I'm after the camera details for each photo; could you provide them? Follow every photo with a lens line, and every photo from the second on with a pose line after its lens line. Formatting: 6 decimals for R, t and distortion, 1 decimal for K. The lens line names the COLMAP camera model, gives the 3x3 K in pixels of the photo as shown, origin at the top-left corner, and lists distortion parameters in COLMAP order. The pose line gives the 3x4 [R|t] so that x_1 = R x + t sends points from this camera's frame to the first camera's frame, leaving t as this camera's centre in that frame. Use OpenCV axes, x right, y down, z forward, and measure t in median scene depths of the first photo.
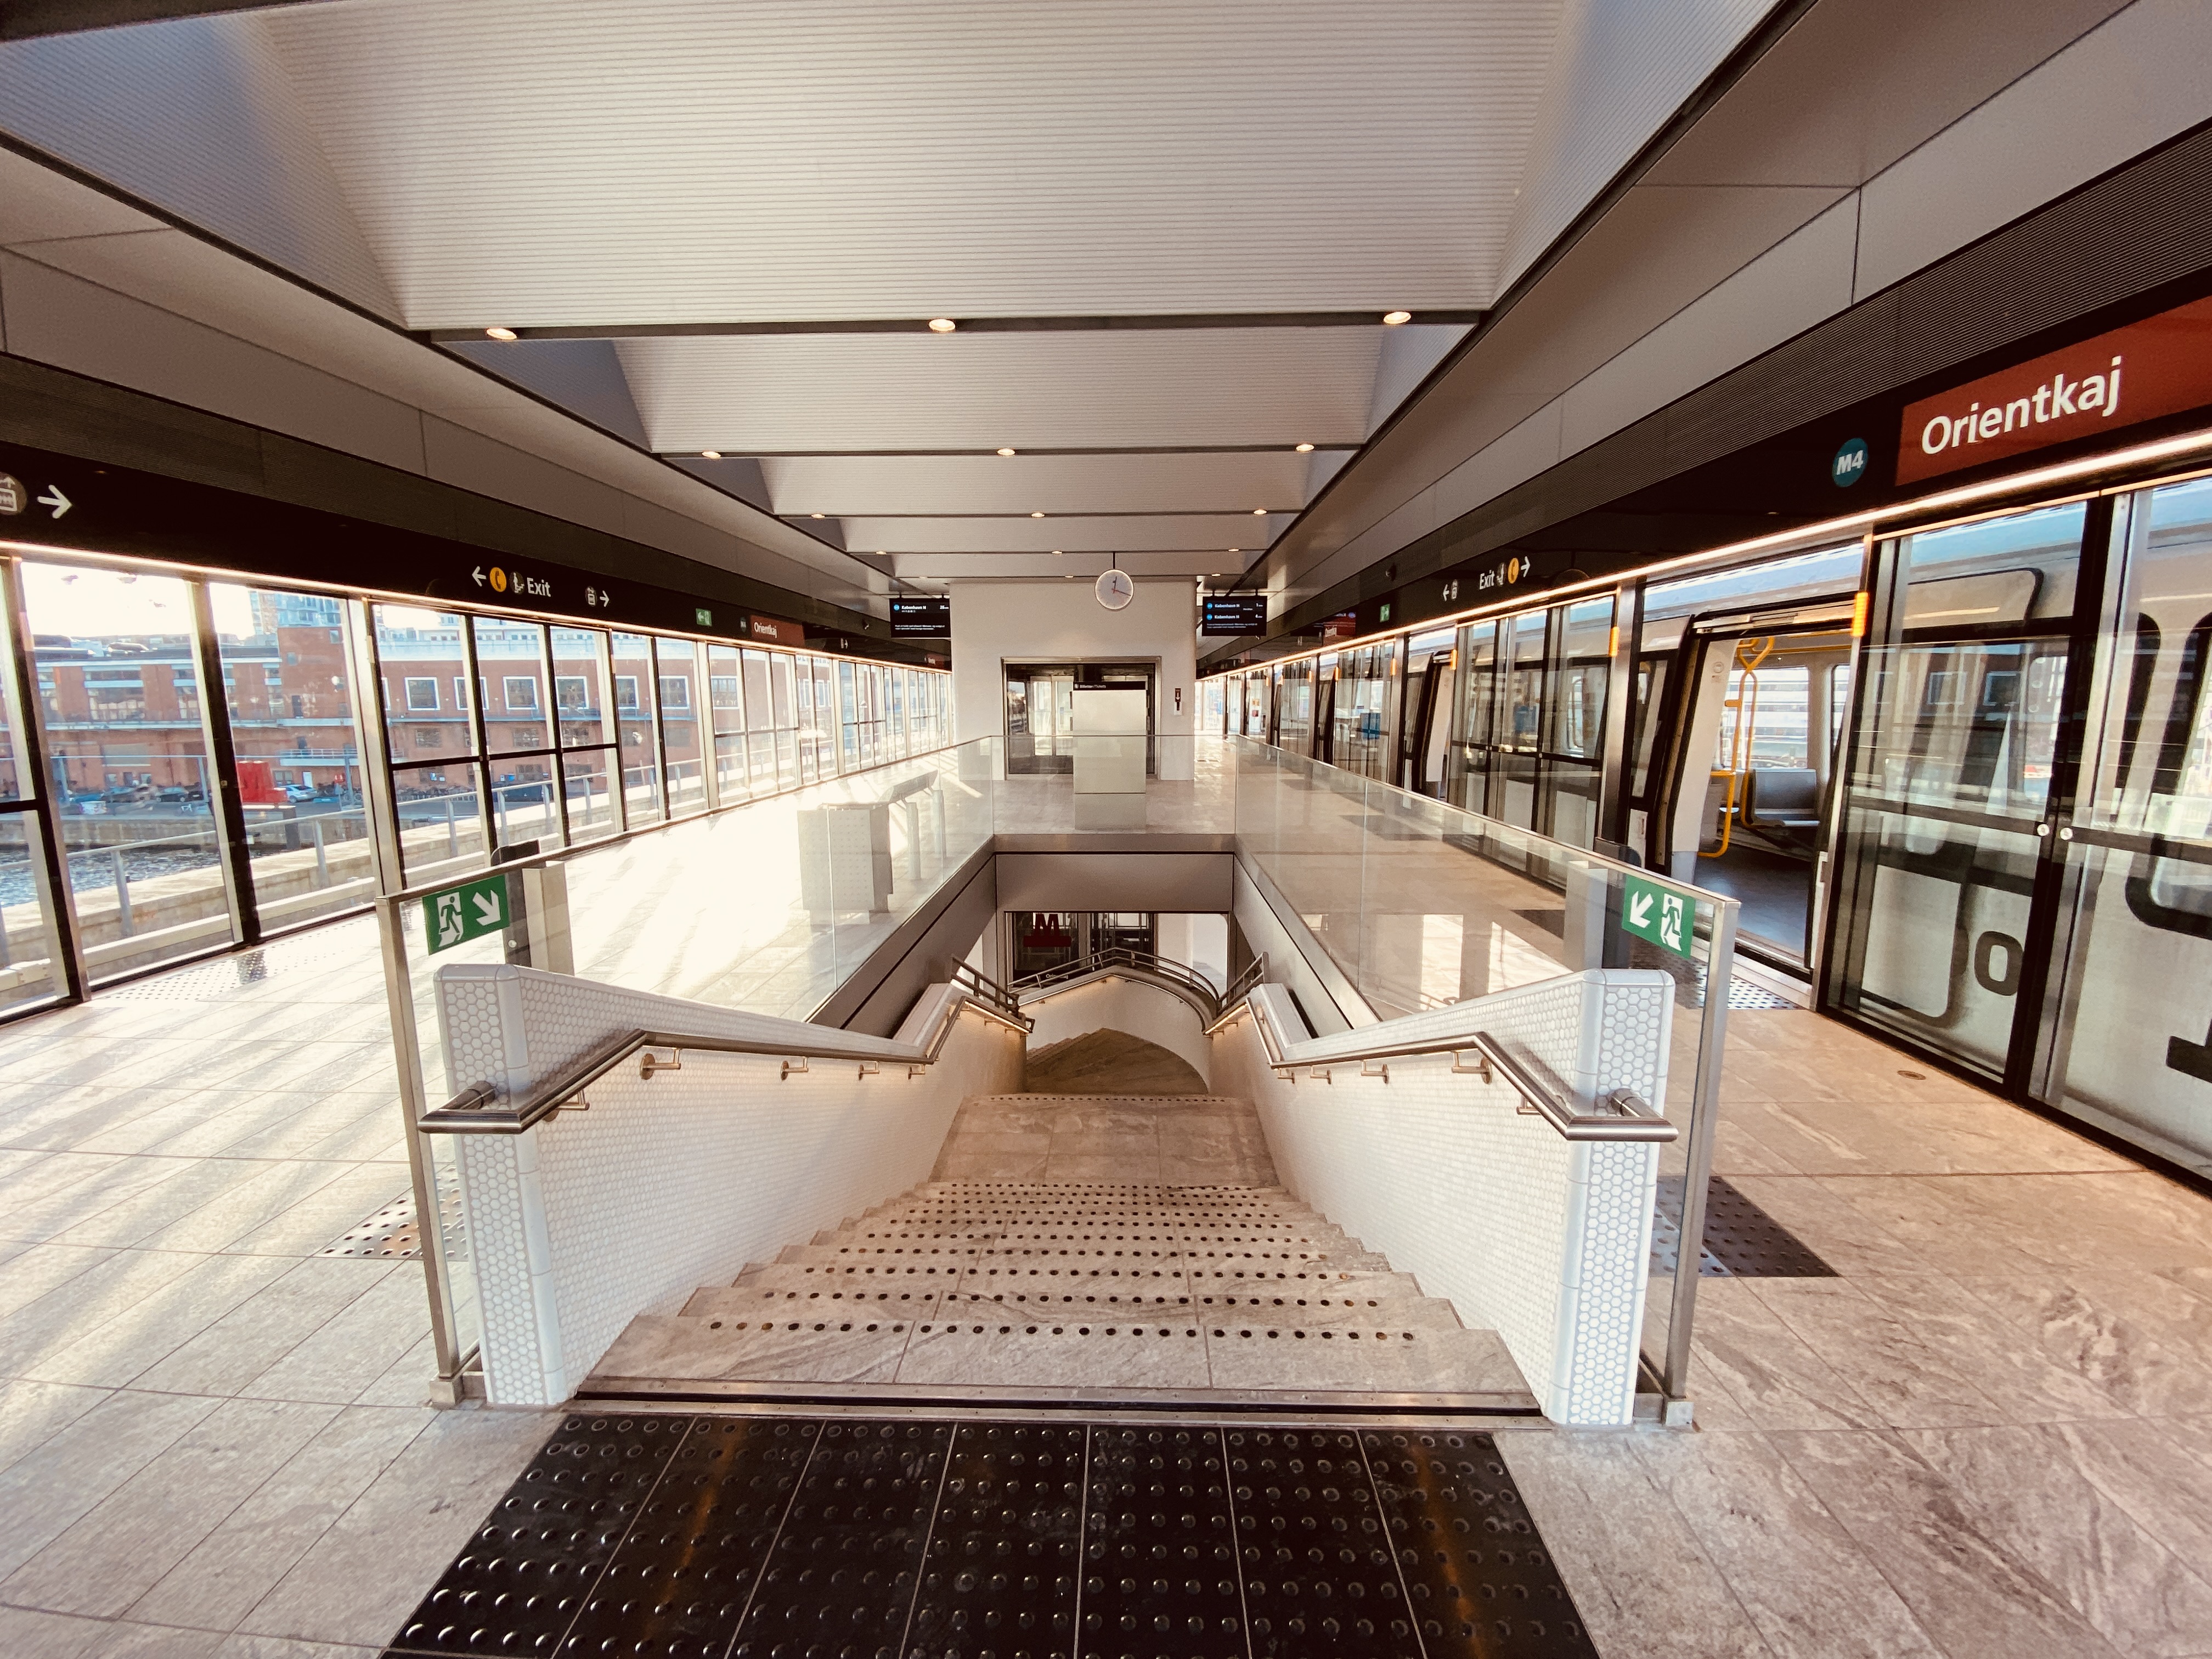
lens RADIAL K [[896.7, 0, 1109.9], [0, 896.7, 826.9], [0, 0, 1]] dist [0.026520, -0.025335]
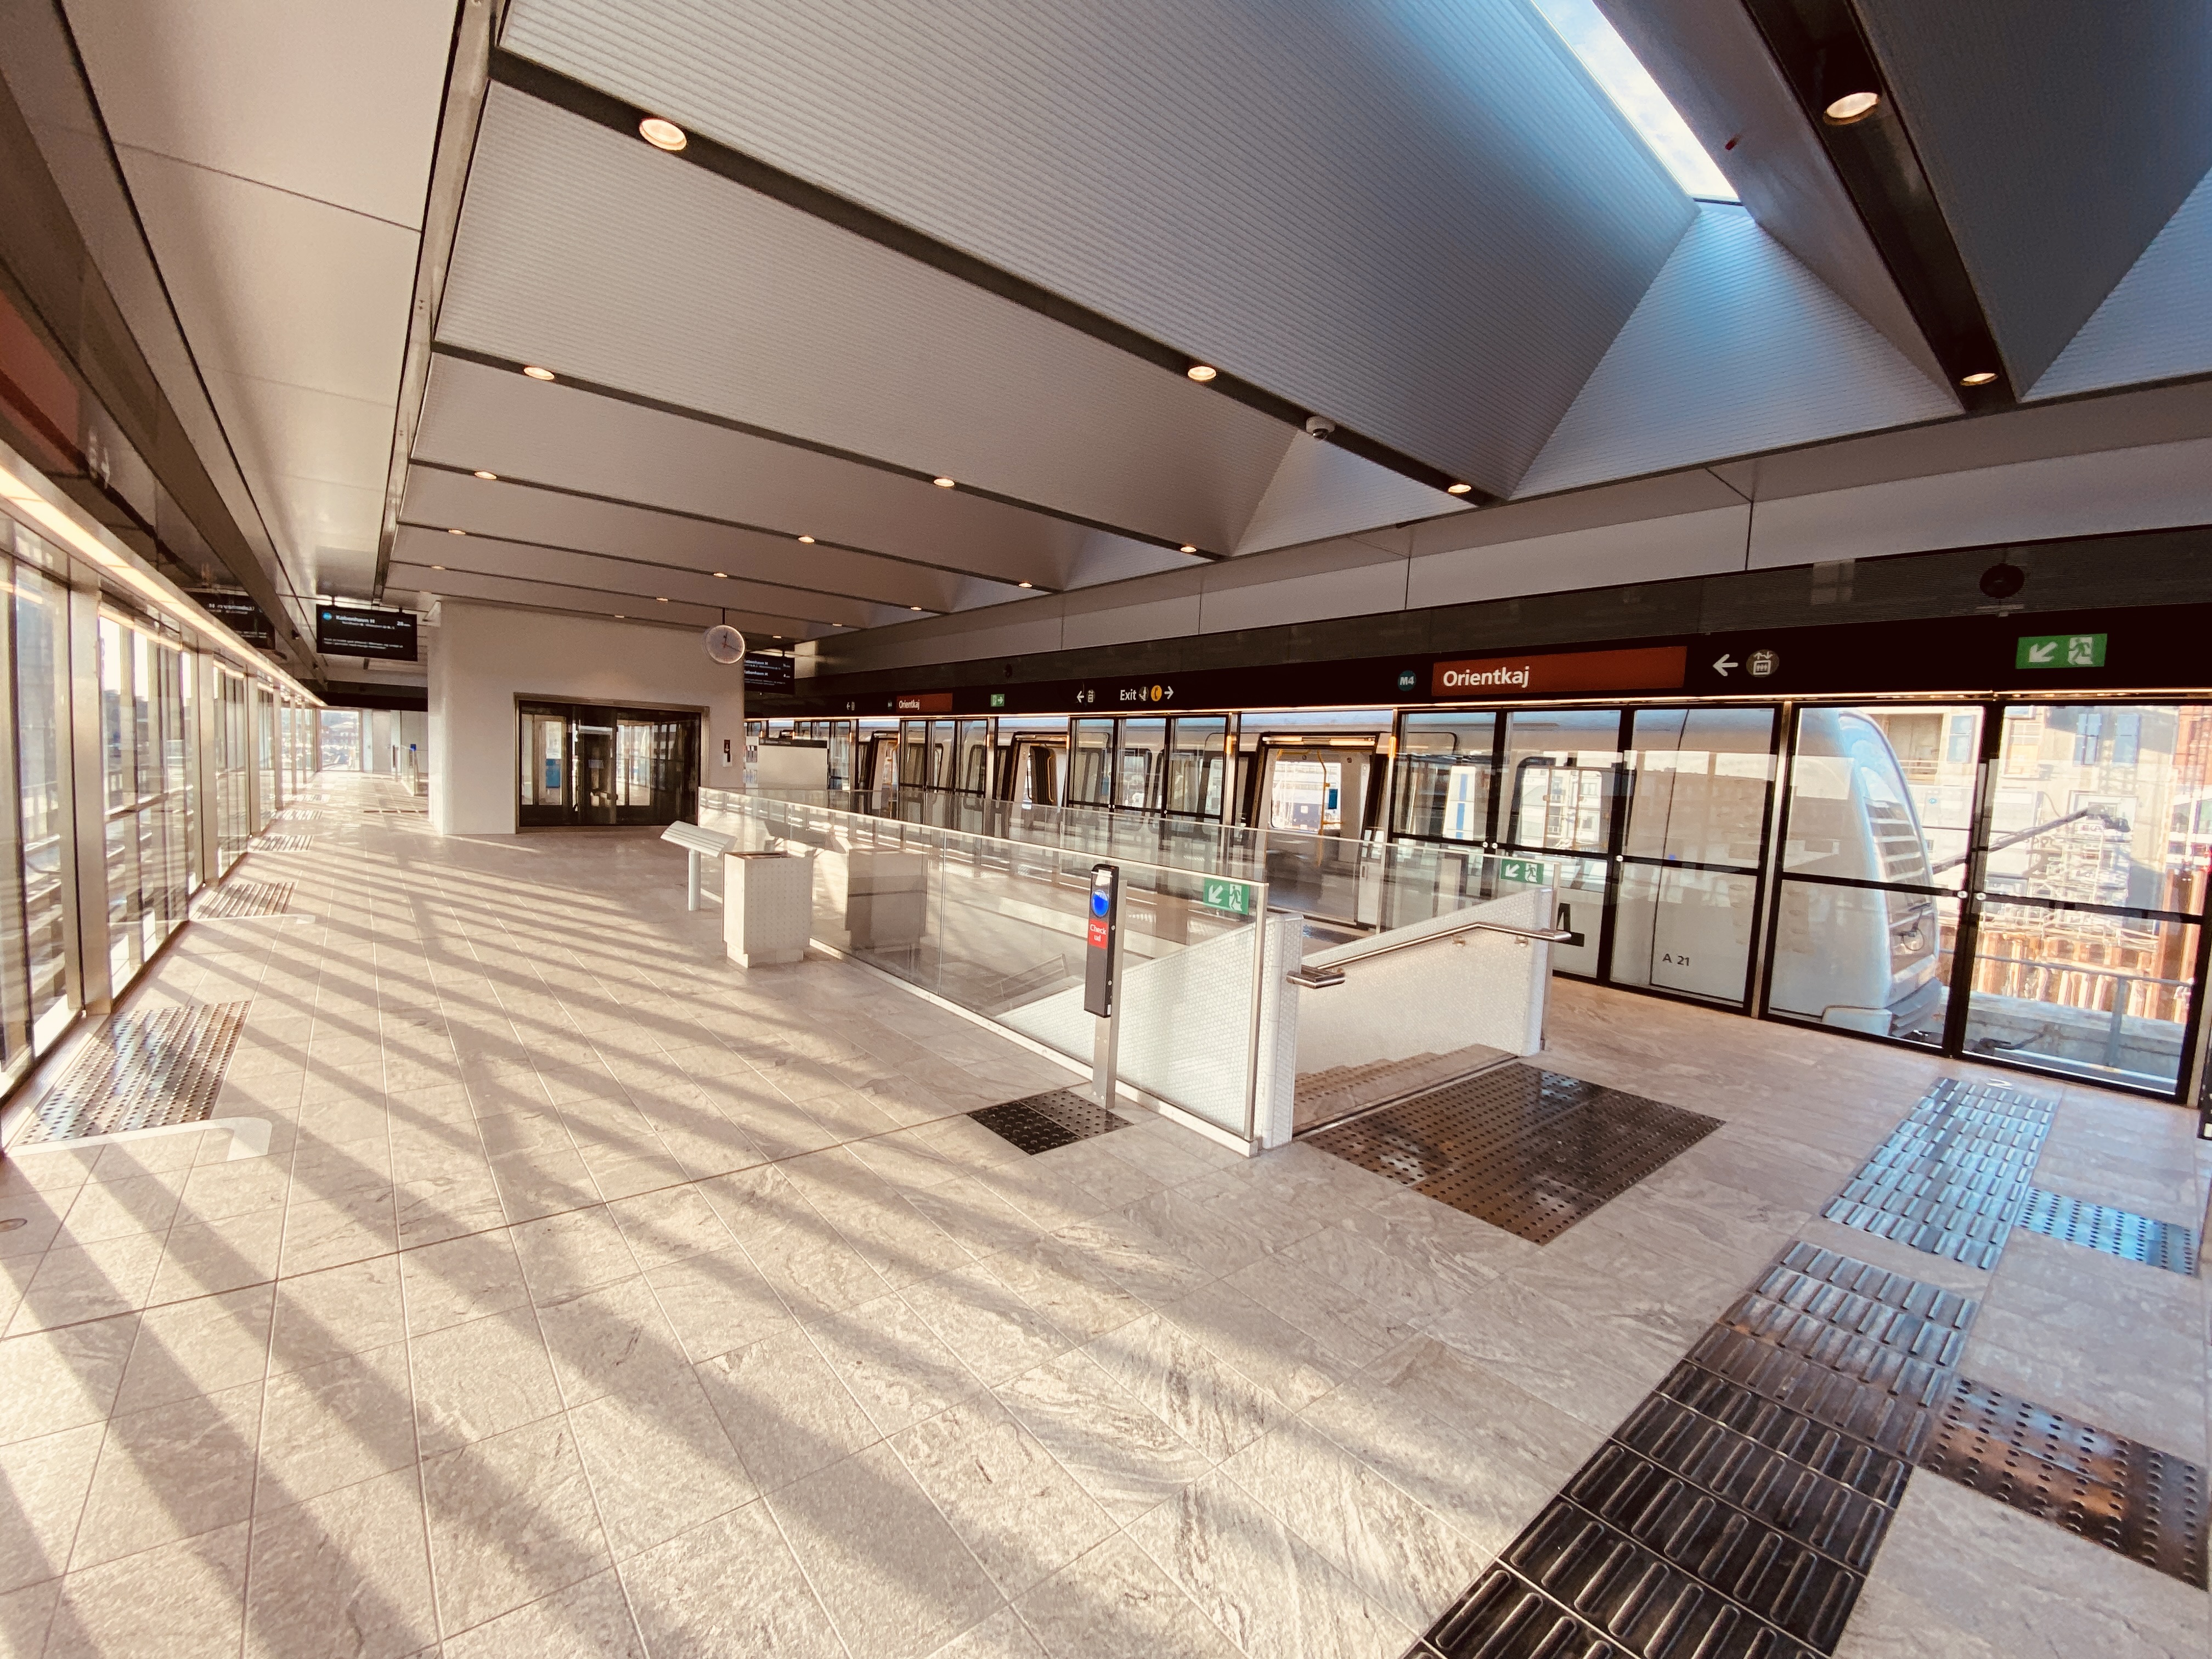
lens RADIAL K [[891.4, 0, 1106.0], [0, 891.4, 829.5], [0, 0, 1]] dist [0.040274, -0.030398]
pose [[0.750331, -0.005578, 0.661038, -1.241044], [0.043066, 0.998253, -0.040460, 0.014045], [-0.659657, 0.058827, 0.749261, -0.137102]]
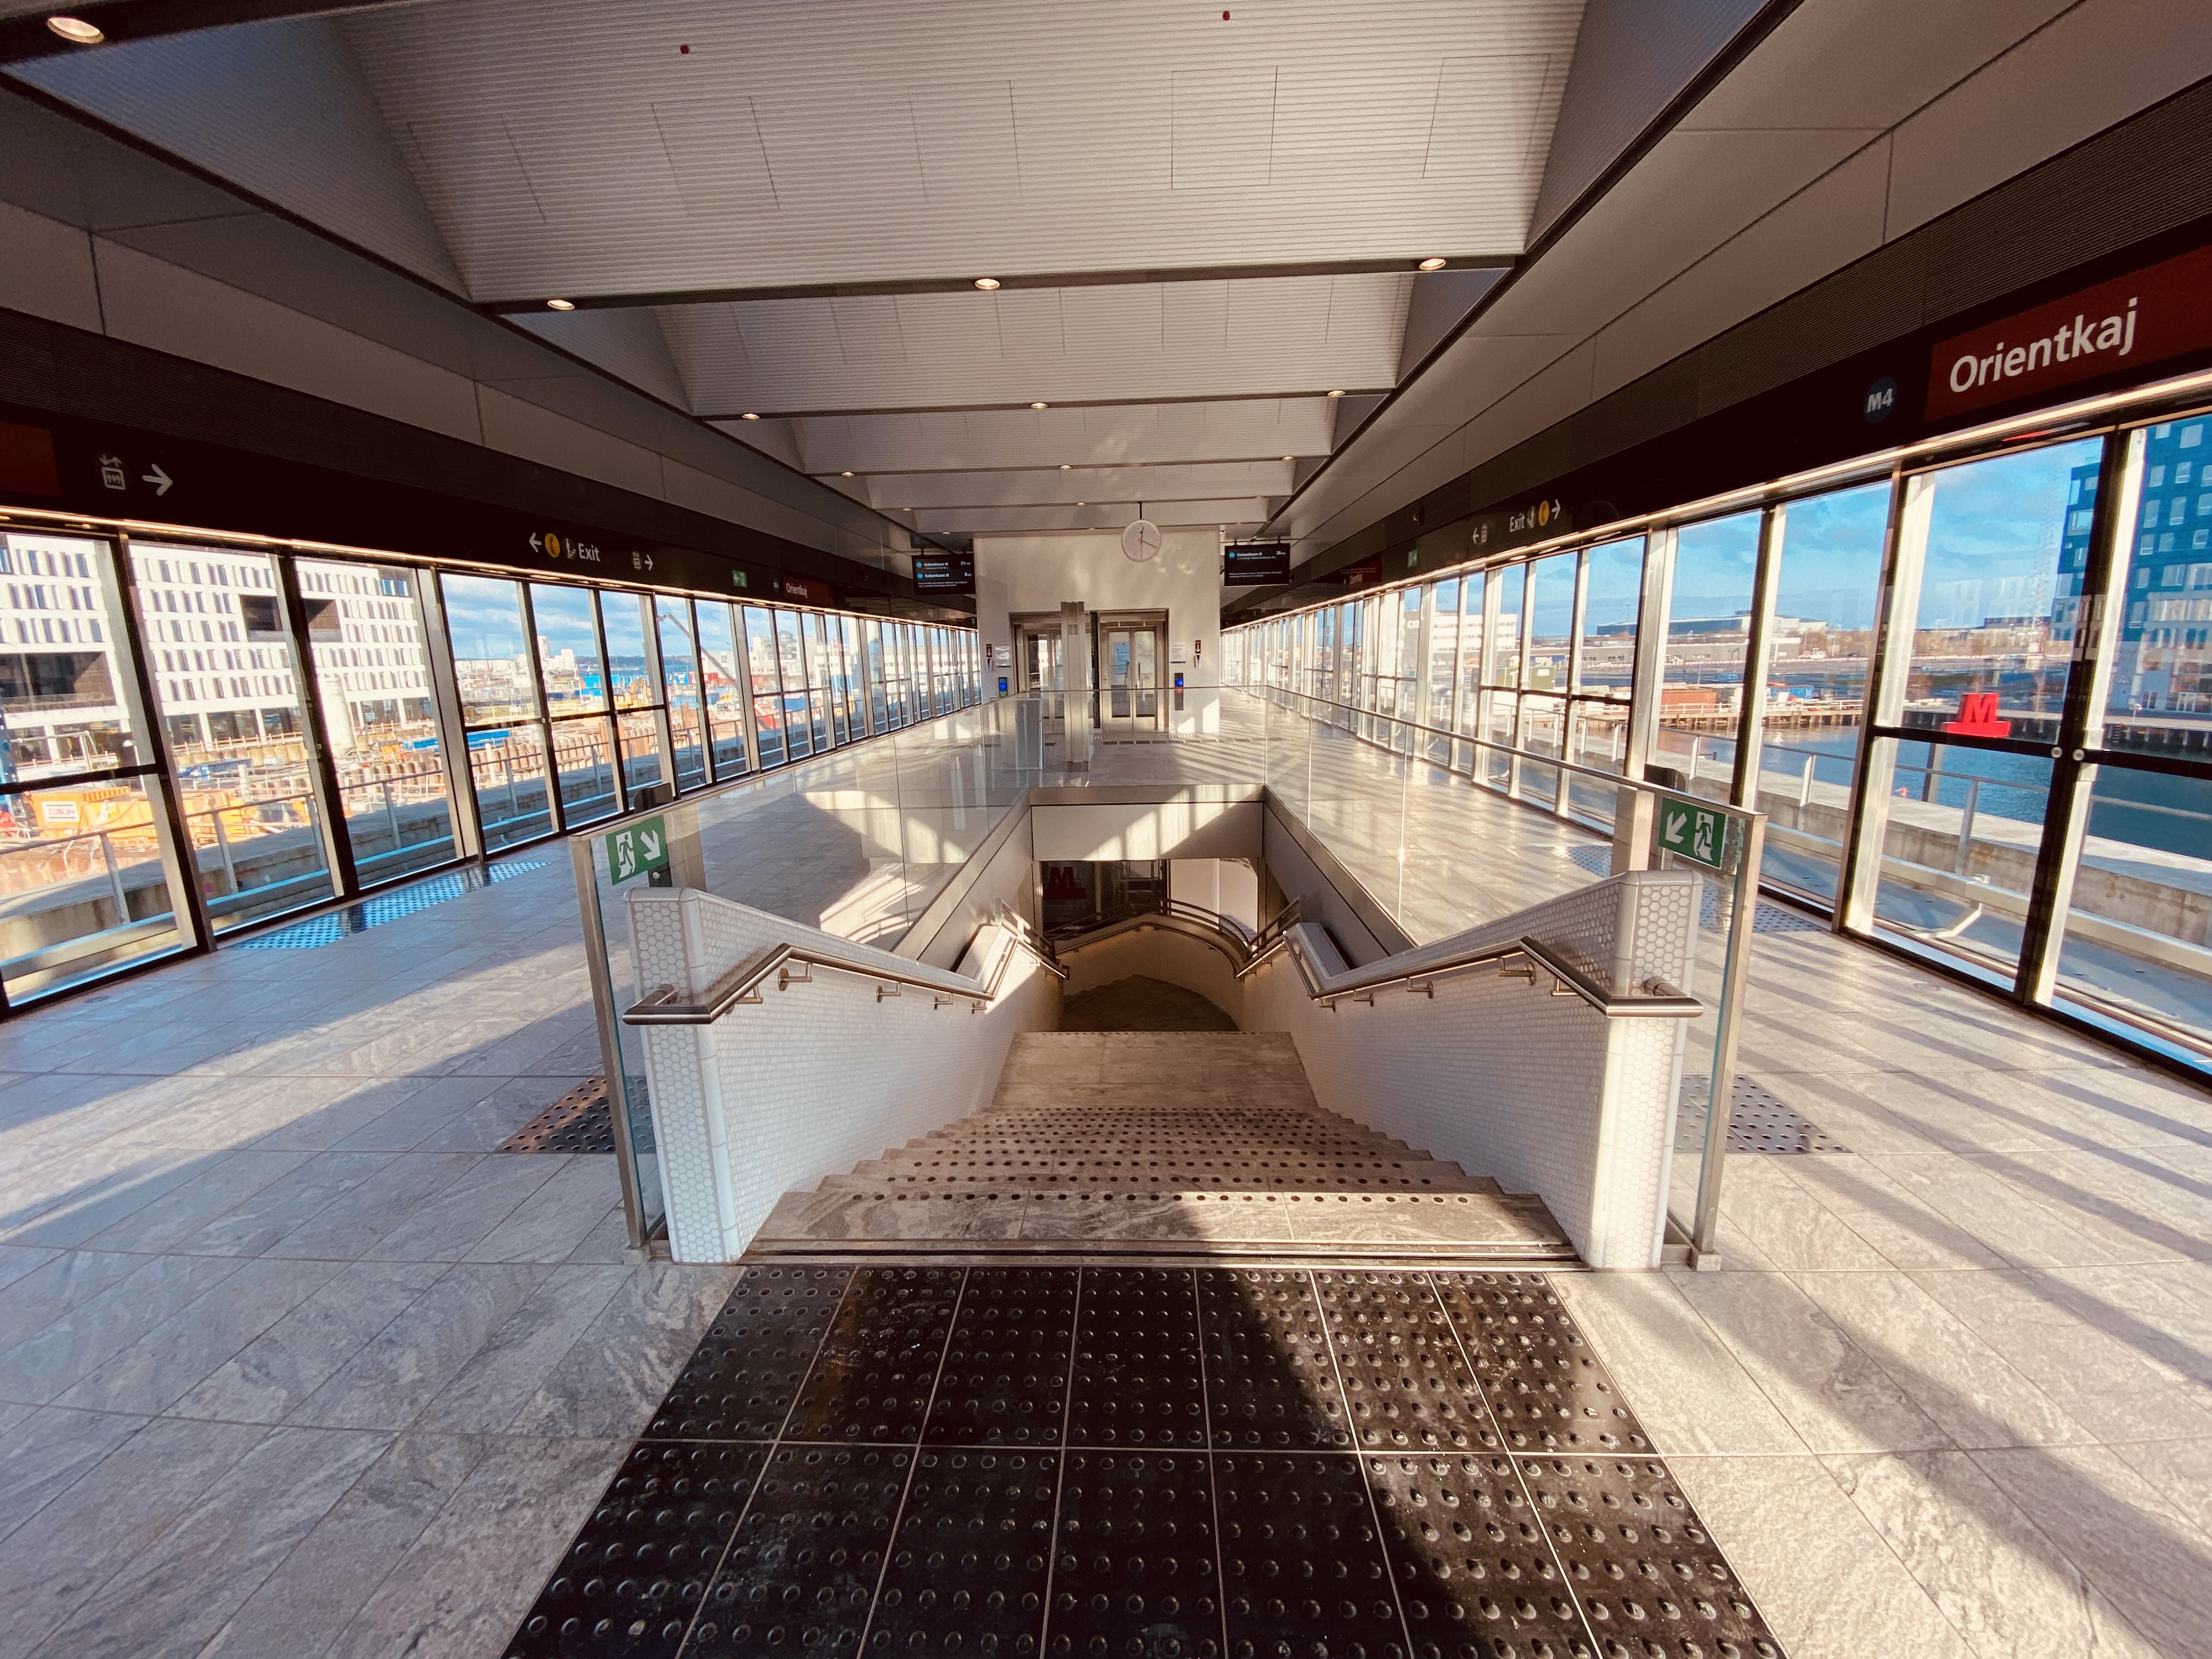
lens RADIAL K [[896.5, 0, 1107.2], [0, 896.5, 840.3], [0, 0, 1]] dist [0.011391, -0.019579]
pose [[0.999637, -0.016801, -0.021044, -0.051144], [0.018091, 0.997869, 0.062689, 0.018143], [0.019946, -0.063047, 0.997811, -0.066632]]
